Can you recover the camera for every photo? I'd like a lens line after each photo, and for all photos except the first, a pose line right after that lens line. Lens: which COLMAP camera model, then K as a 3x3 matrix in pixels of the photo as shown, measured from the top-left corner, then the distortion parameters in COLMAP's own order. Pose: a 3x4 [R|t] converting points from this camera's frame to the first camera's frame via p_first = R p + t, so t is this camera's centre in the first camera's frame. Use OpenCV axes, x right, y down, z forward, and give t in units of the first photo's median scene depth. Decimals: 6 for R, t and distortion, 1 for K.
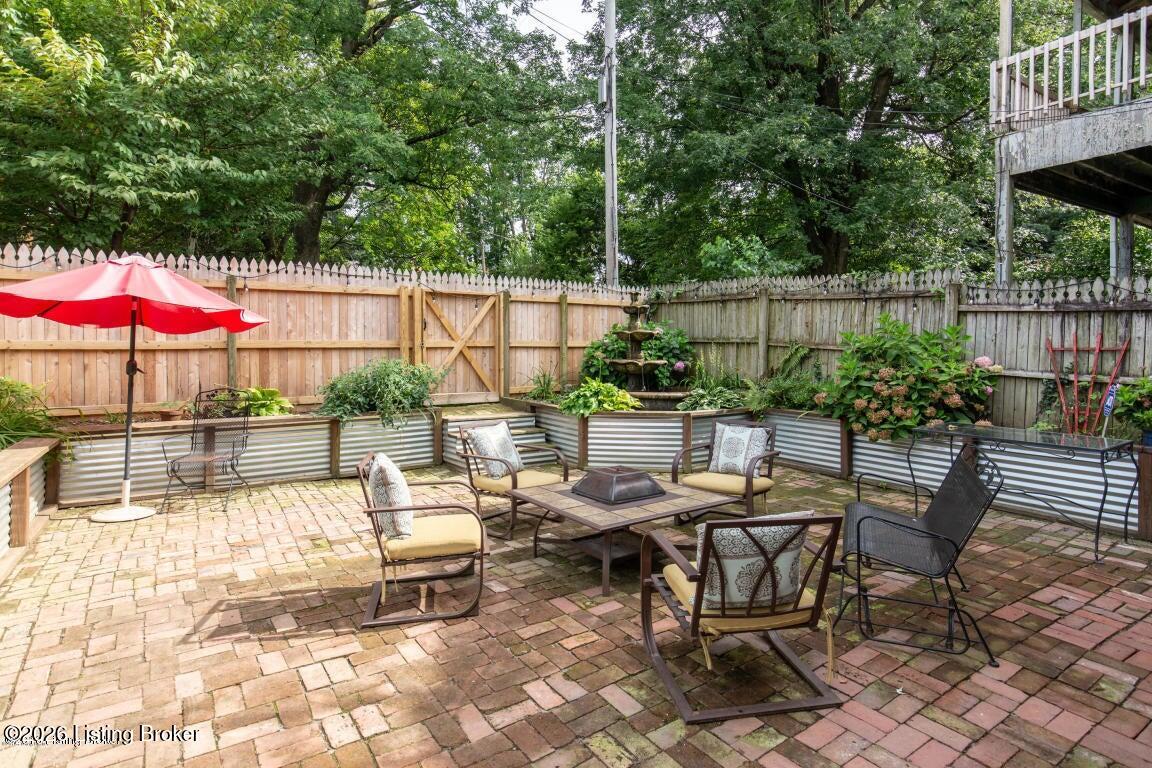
lens RADIAL K [[604.9, 0, 566.0], [0, 604.9, 354.6], [0, 0, 1]] dist [-0.002782, -0.000094]
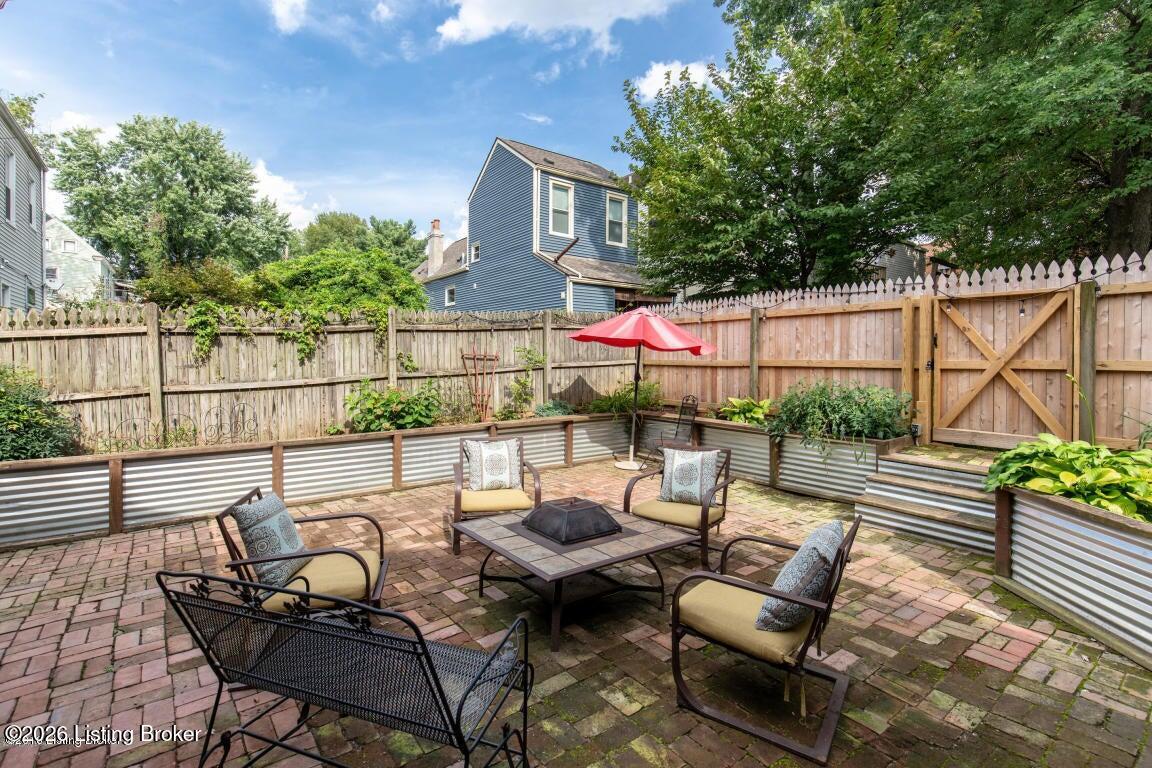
lens RADIAL K [[528.3, 0, 557.0], [0, 528.3, 362.6], [0, 0, 1]] dist [0.005245, 0.000374]
pose [[0.069852, 0.013911, -0.997460, 0.443217], [-0.014249, 0.999815, 0.012946, -0.022277], [0.997456, 0.013309, 0.070037, 0.444991]]
